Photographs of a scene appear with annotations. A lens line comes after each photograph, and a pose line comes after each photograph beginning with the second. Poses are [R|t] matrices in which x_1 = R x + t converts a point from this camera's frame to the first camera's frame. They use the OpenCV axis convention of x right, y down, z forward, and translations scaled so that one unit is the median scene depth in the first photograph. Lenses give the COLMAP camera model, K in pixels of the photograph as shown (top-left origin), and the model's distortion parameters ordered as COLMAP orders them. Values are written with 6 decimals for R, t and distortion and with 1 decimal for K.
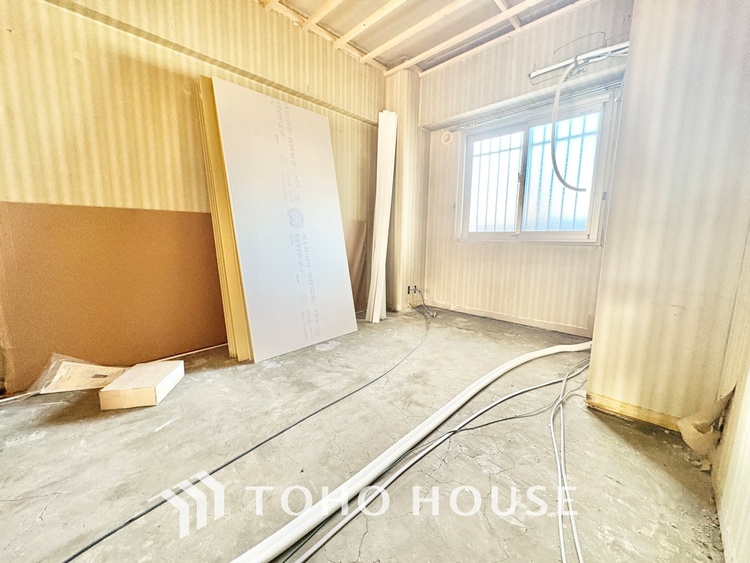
lens RADIAL K [[299.3, 0, 375.0], [0, 299.3, 281.5], [0, 0, 1]] dist [-0.000041, -0.000042]
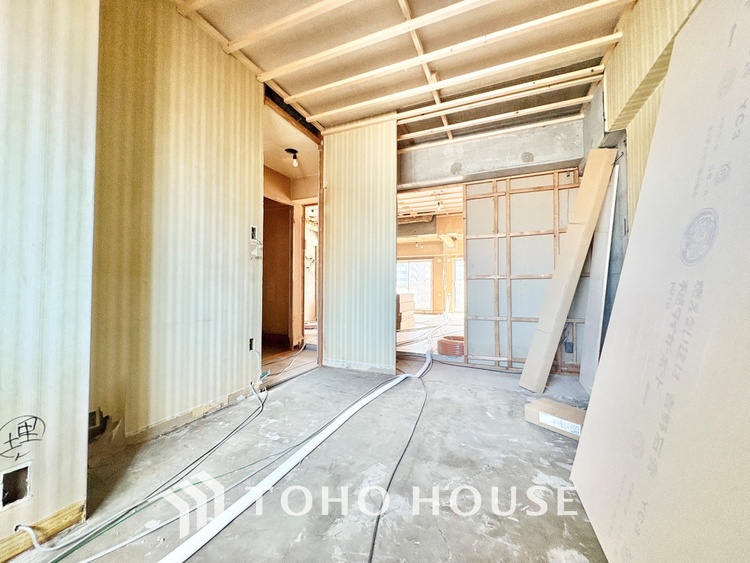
lens RADIAL K [[299.3, 0, 375.0], [0, 299.3, 281.5], [0, 0, 1]] dist [-0.000041, -0.000042]
pose [[-0.929394, -0.019500, -0.368573, 0.316981], [-0.064653, 0.991764, 0.110560, -0.249477], [0.363382, 0.126583, -0.923001, 1.696496]]
